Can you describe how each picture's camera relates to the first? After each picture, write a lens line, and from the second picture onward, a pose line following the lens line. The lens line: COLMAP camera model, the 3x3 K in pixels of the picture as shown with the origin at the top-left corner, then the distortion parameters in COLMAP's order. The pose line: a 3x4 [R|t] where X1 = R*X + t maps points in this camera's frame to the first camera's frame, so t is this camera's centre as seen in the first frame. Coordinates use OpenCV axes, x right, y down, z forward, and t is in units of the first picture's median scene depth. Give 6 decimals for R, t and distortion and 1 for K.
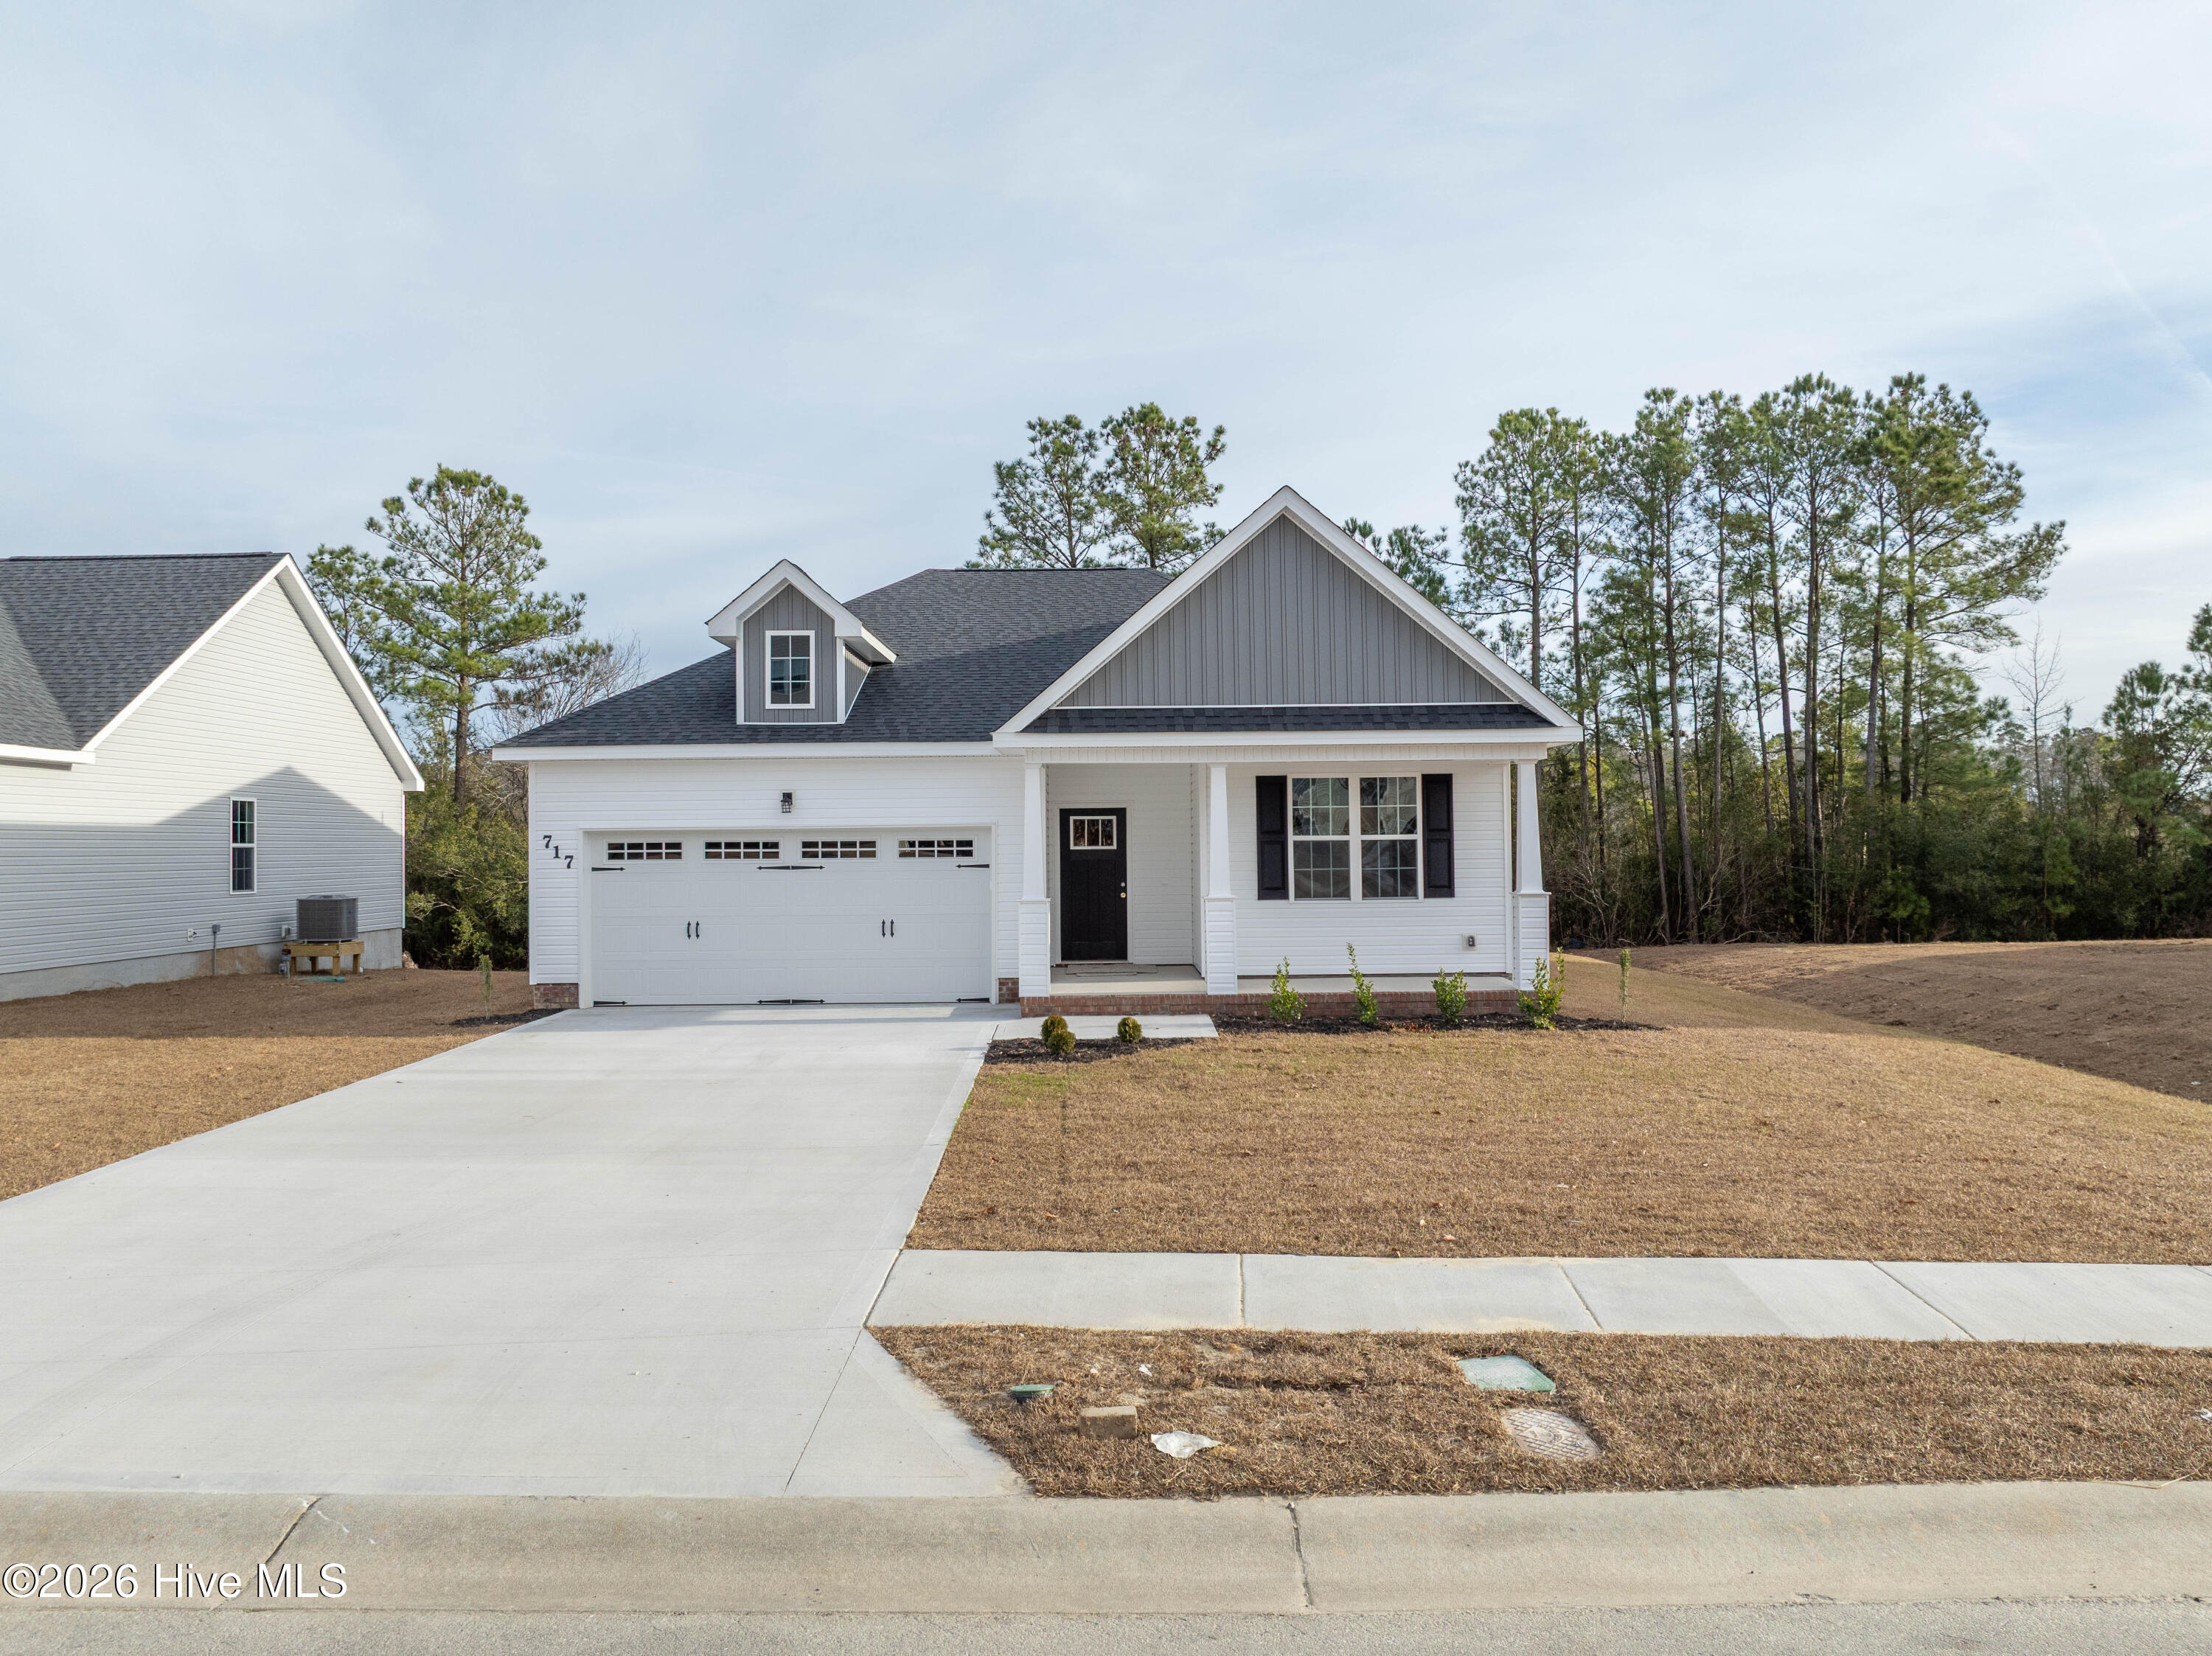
lens RADIAL K [[1553.8, 0, 1110.0], [0, 1553.8, 824.8], [0, 0, 1]] dist [-0.034865, -0.004257]
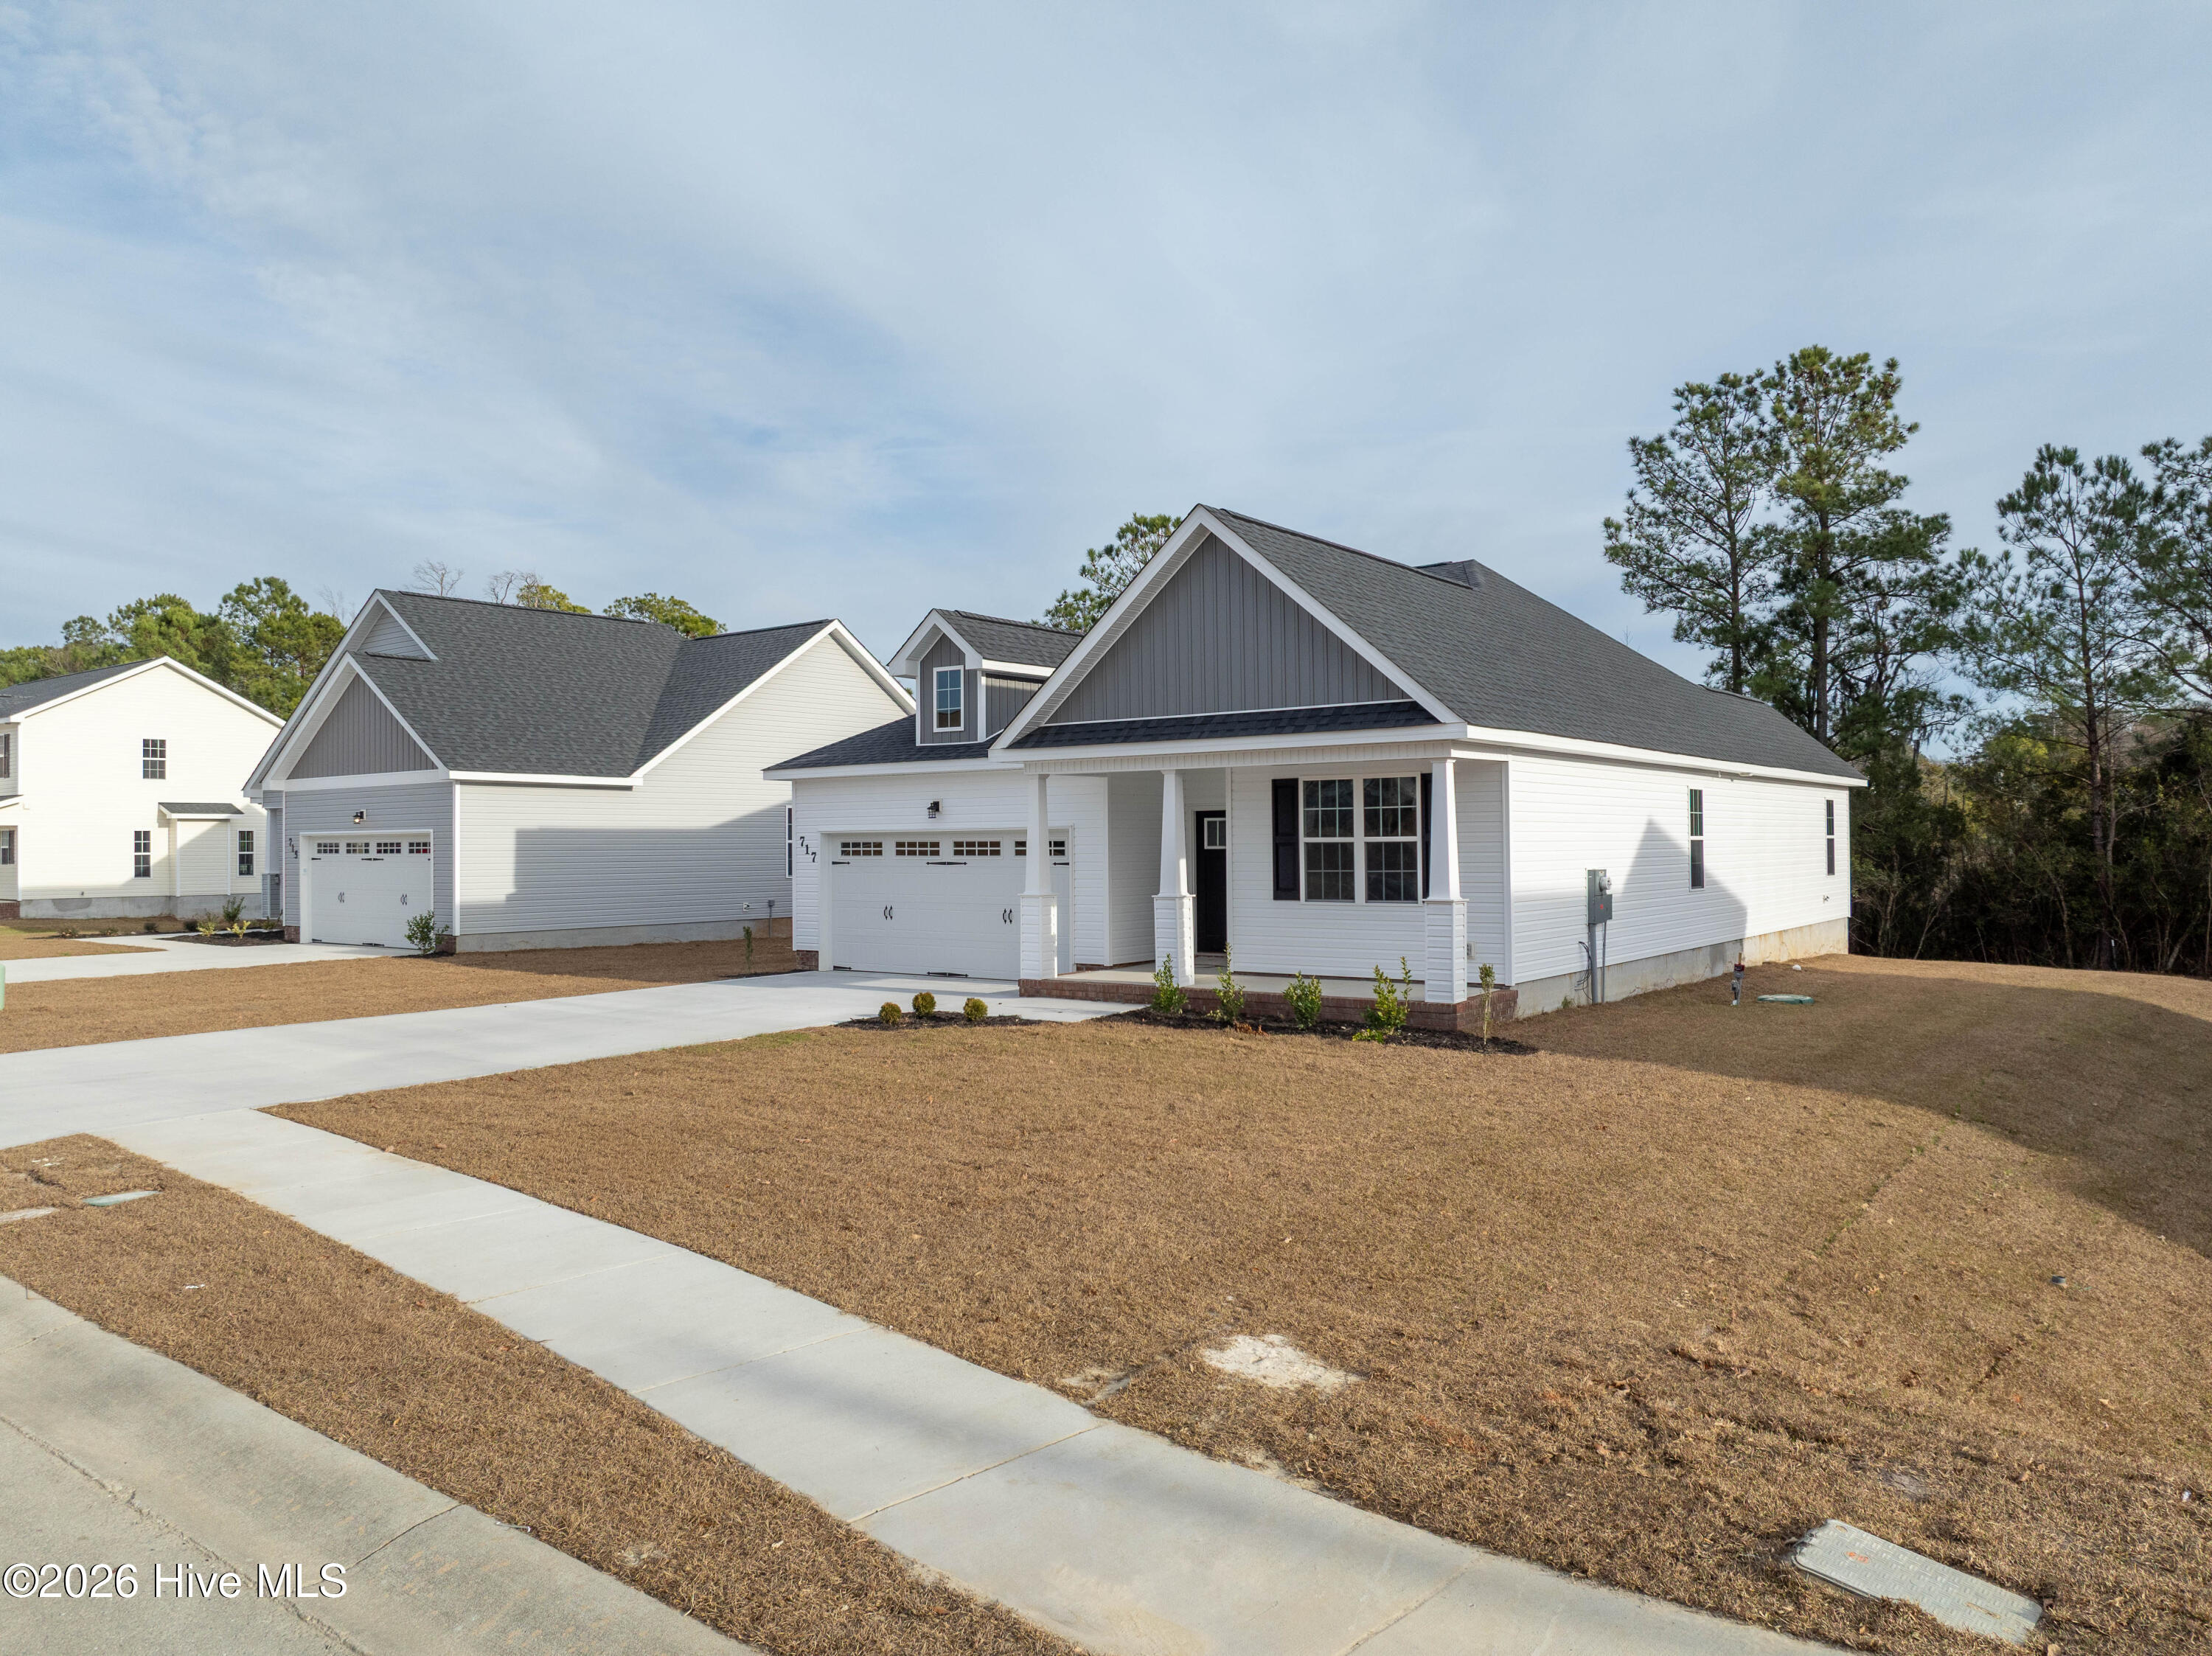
lens RADIAL K [[1553.8, 0, 1110.0], [0, 1553.8, 824.8], [0, 0, 1]] dist [-0.034865, -0.004257]
pose [[0.794041, -0.003709, -0.607853, 0.537507], [0.008236, 0.999955, 0.004657, -0.005948], [0.607808, -0.008704, 0.794036, 0.100761]]
